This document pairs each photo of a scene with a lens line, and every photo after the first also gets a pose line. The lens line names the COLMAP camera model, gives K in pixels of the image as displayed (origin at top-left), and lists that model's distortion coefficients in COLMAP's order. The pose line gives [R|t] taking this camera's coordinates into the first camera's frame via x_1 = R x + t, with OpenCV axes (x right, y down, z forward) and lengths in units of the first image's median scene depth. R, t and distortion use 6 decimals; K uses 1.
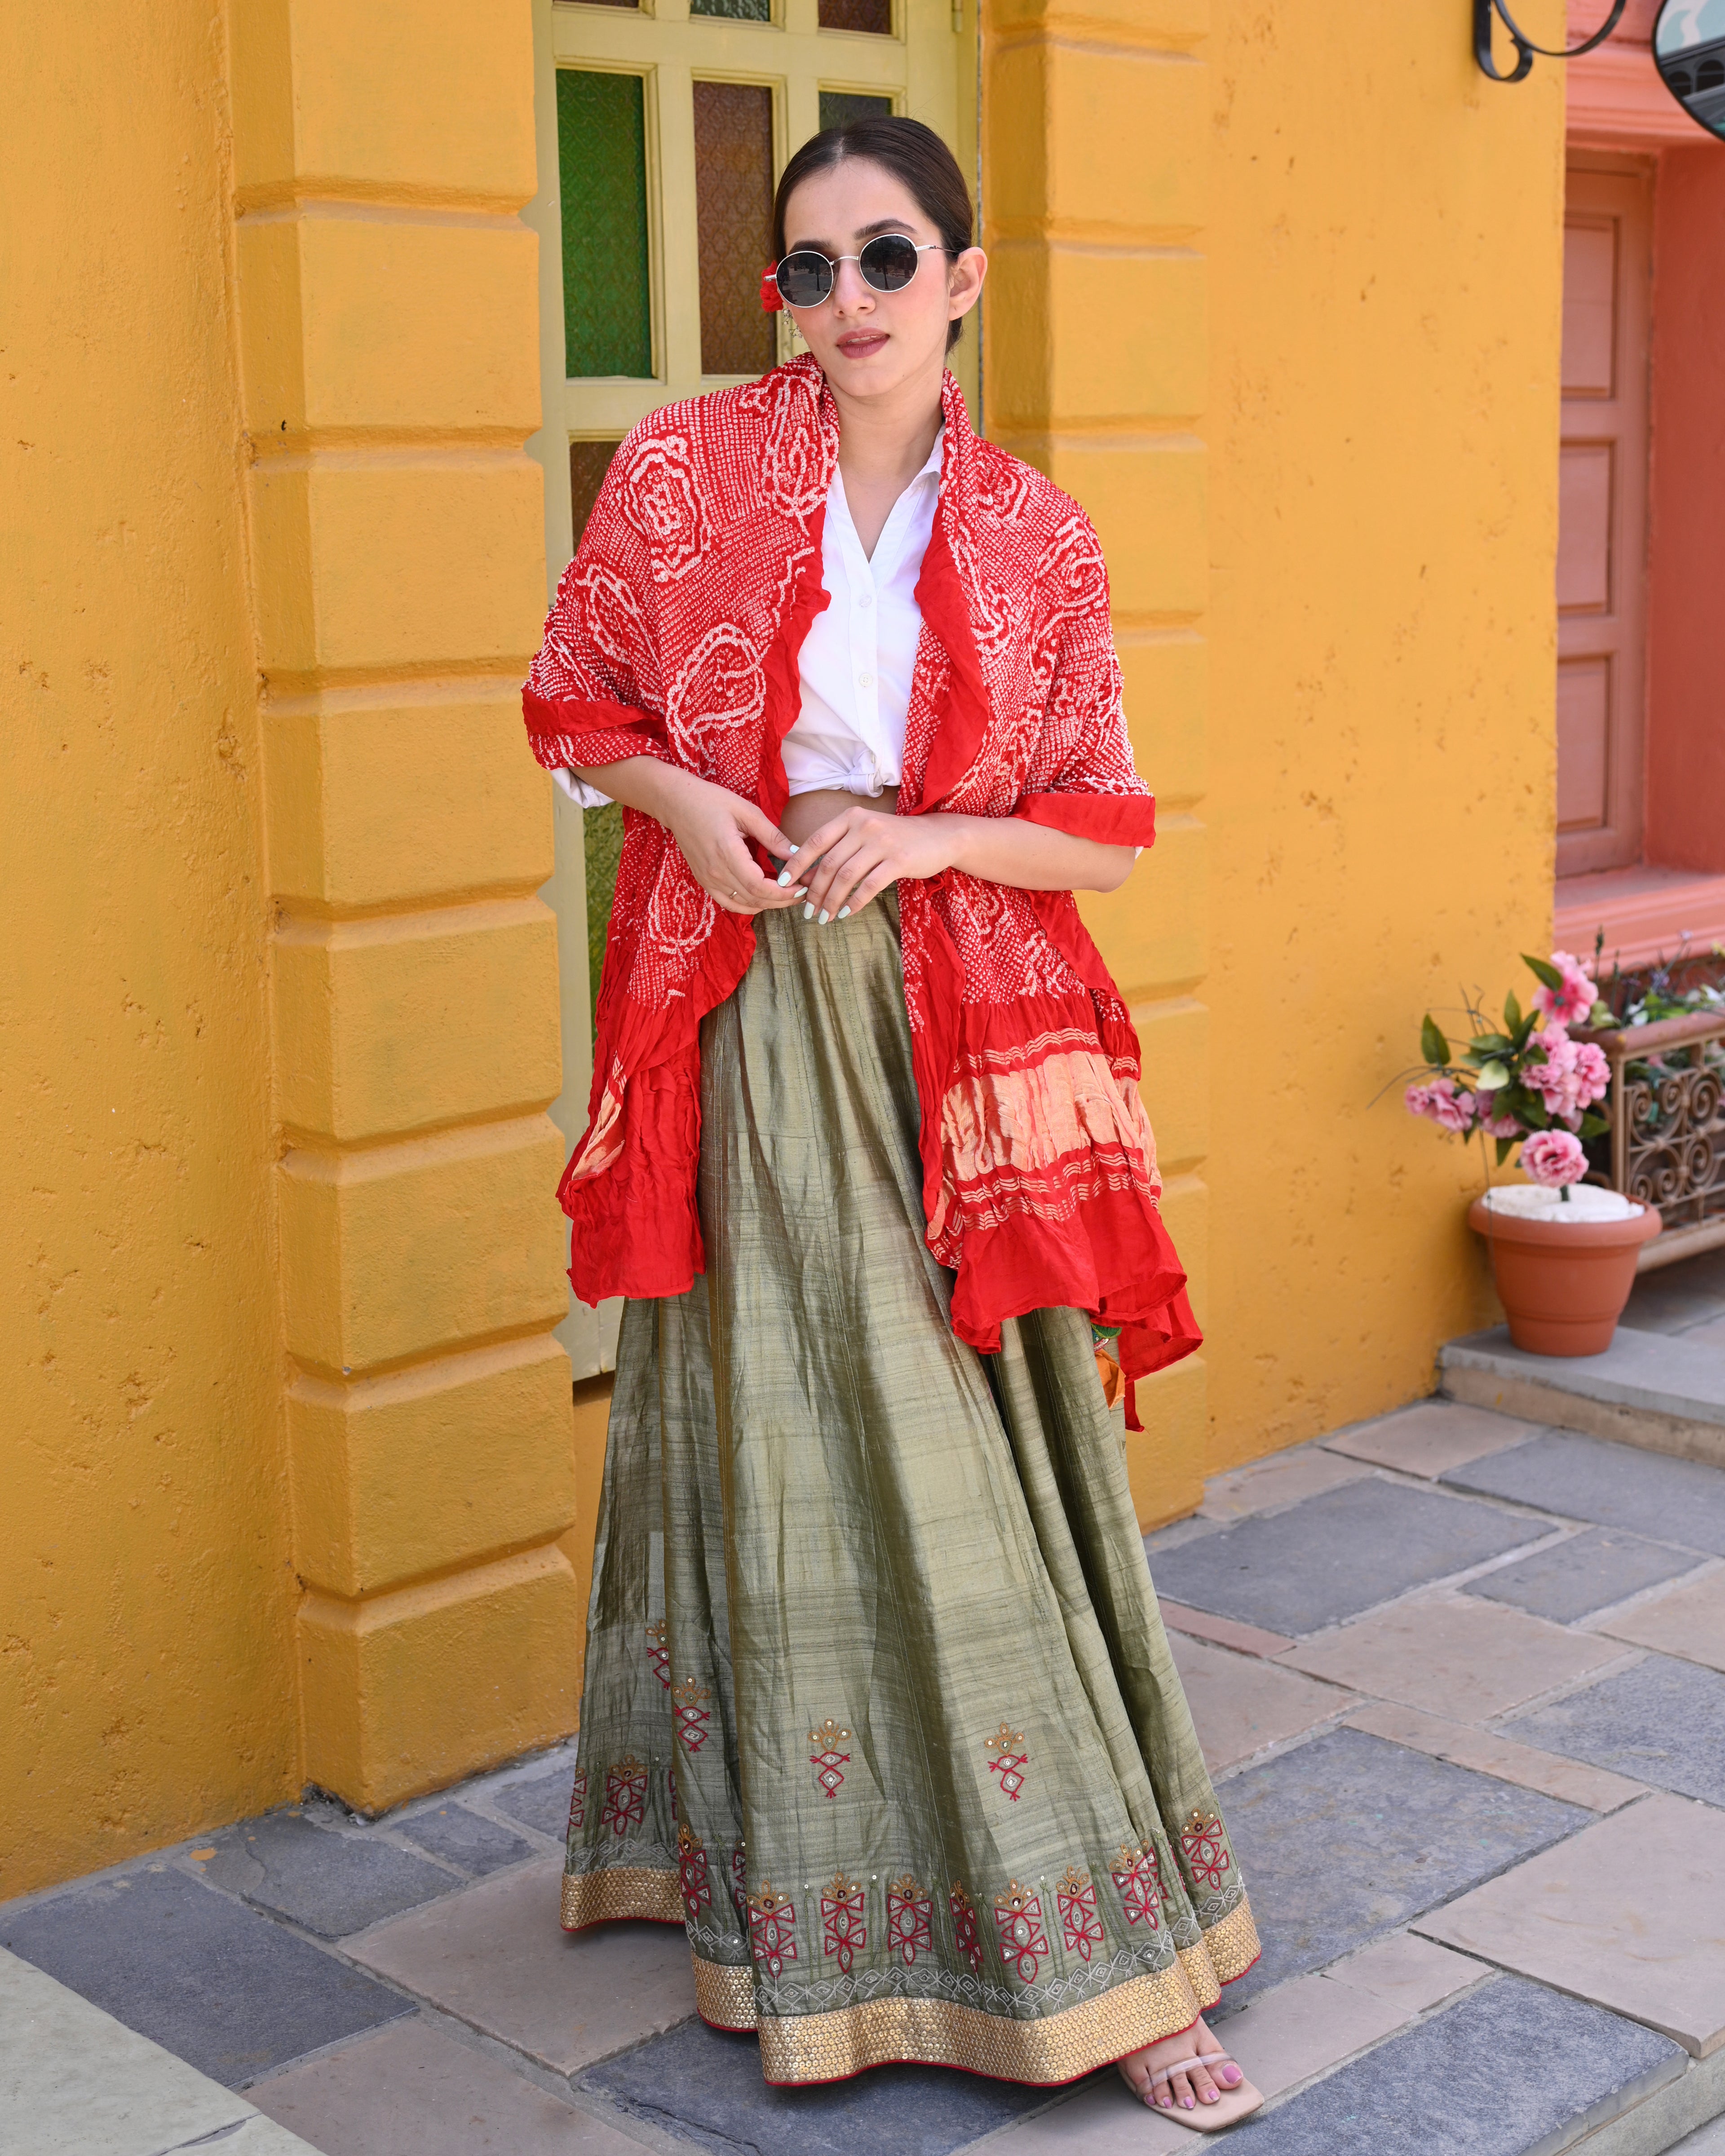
lens RADIAL K [[3072.9, 0, 927.7], [0, 3072.9, 897.7], [0, 0, 1]] dist [0.004509, 0.000000]
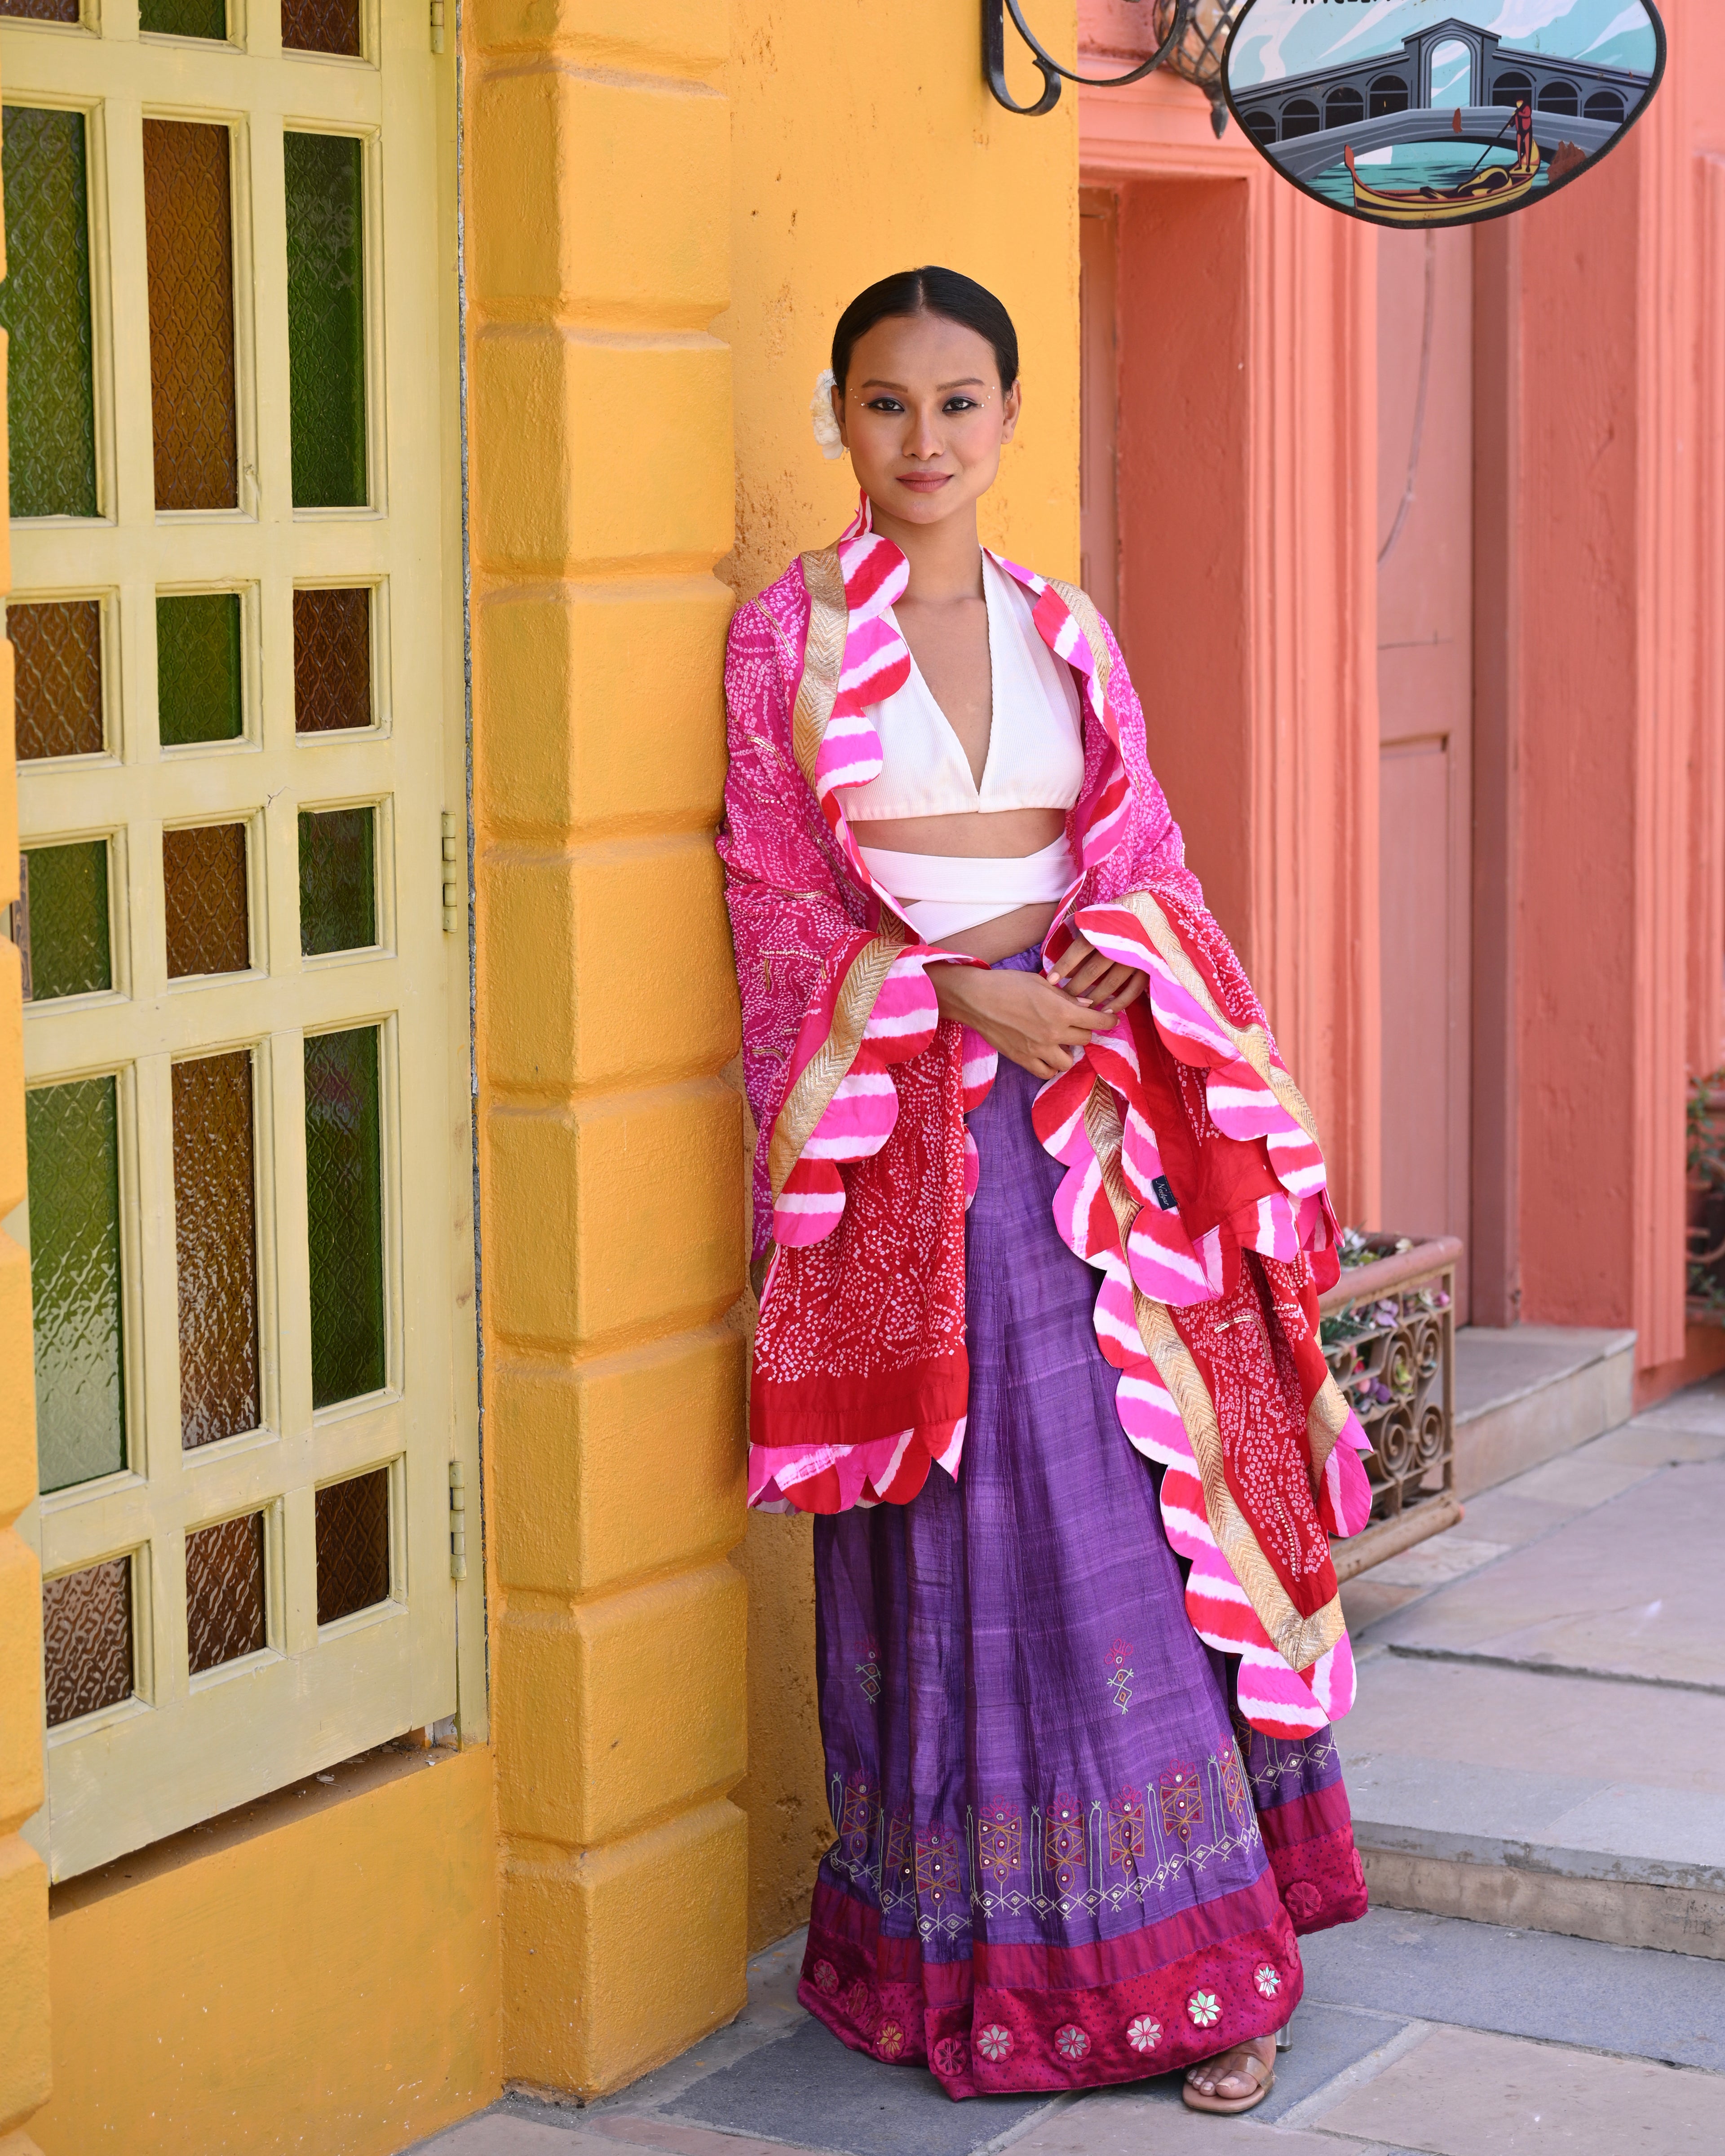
lens RADIAL K [[4407.6, 0, 796.4], [0, 4407.6, 889.5], [0, 0, 1]] dist [0.002930, 0.000000]
pose [[0.967865, -0.018930, 0.250756, -0.156311], [0.033243, 0.998043, -0.052965, -0.014687], [-0.249262, 0.059598, 0.966600, -0.047008]]
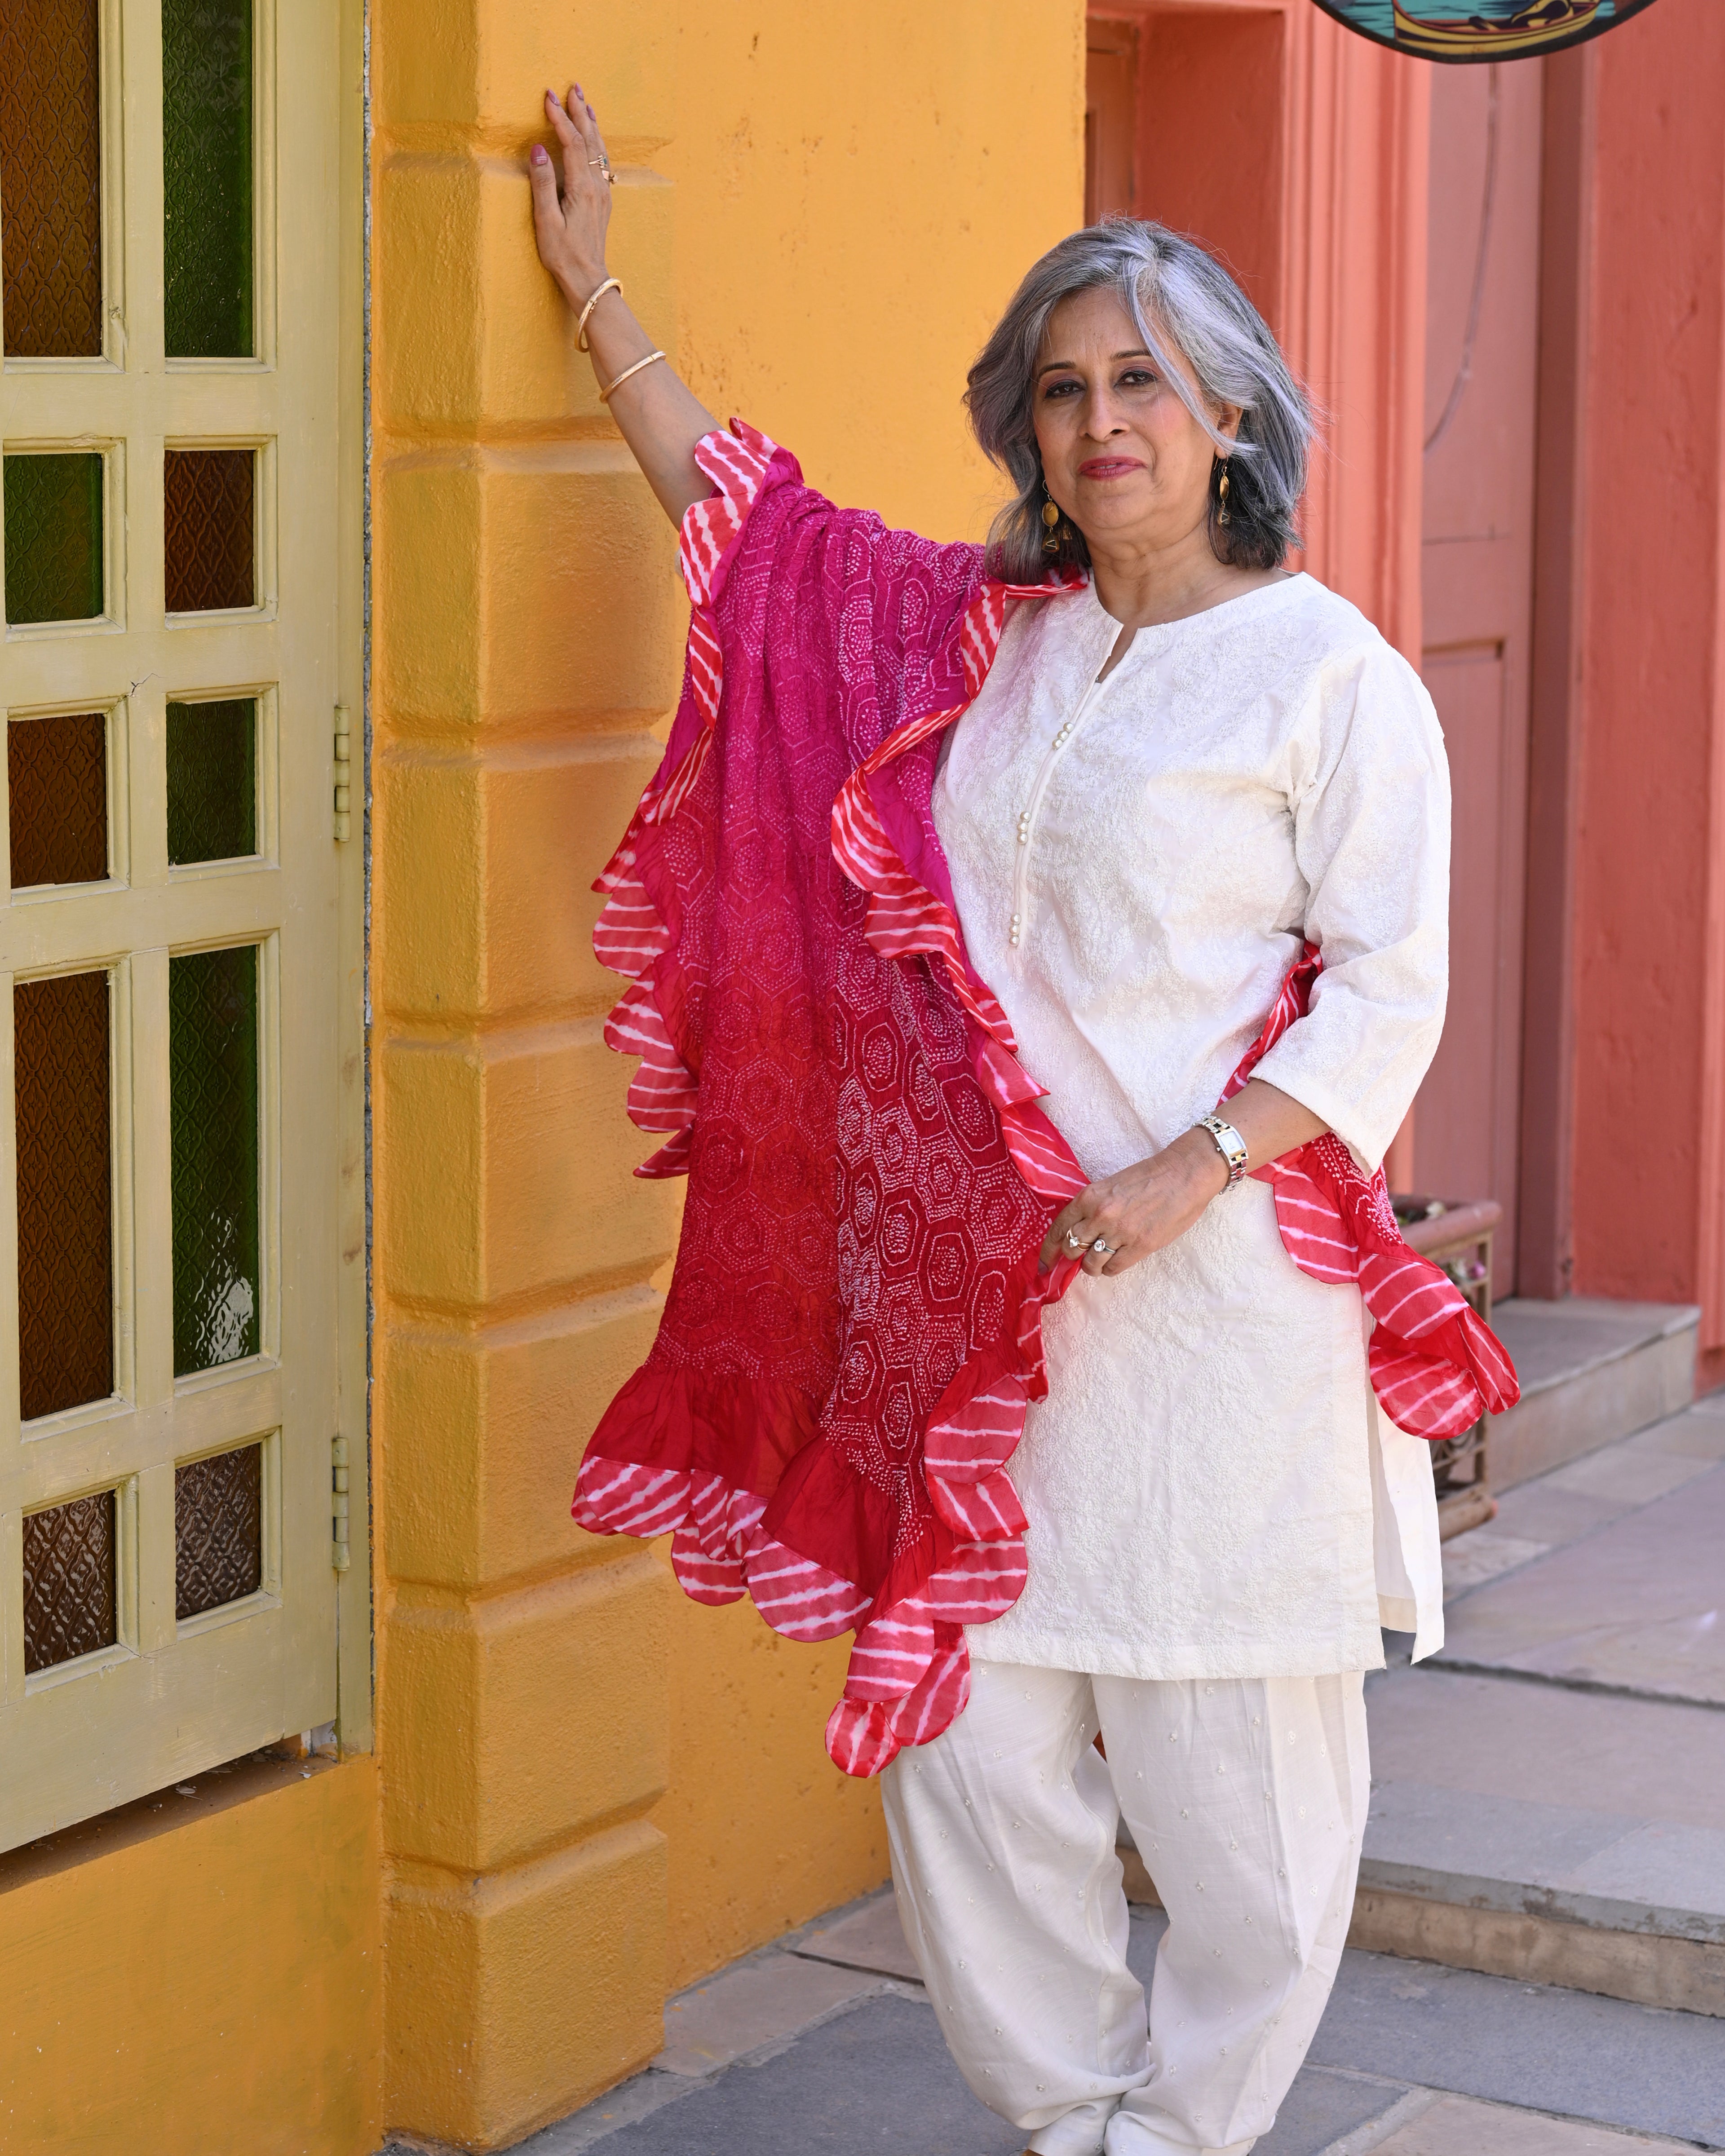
lens RADIAL K [[4743.1, 0, 669.8], [0, 4743.1, 890.5], [0, 0, 1]] dist [0.004545, 0.000000]
pose [[0.975624, -0.005942, 0.219368, -0.127948], [0.013836, 0.999310, -0.034468, -0.016876], [-0.219011, 0.036664, 0.975033, -0.005263]]
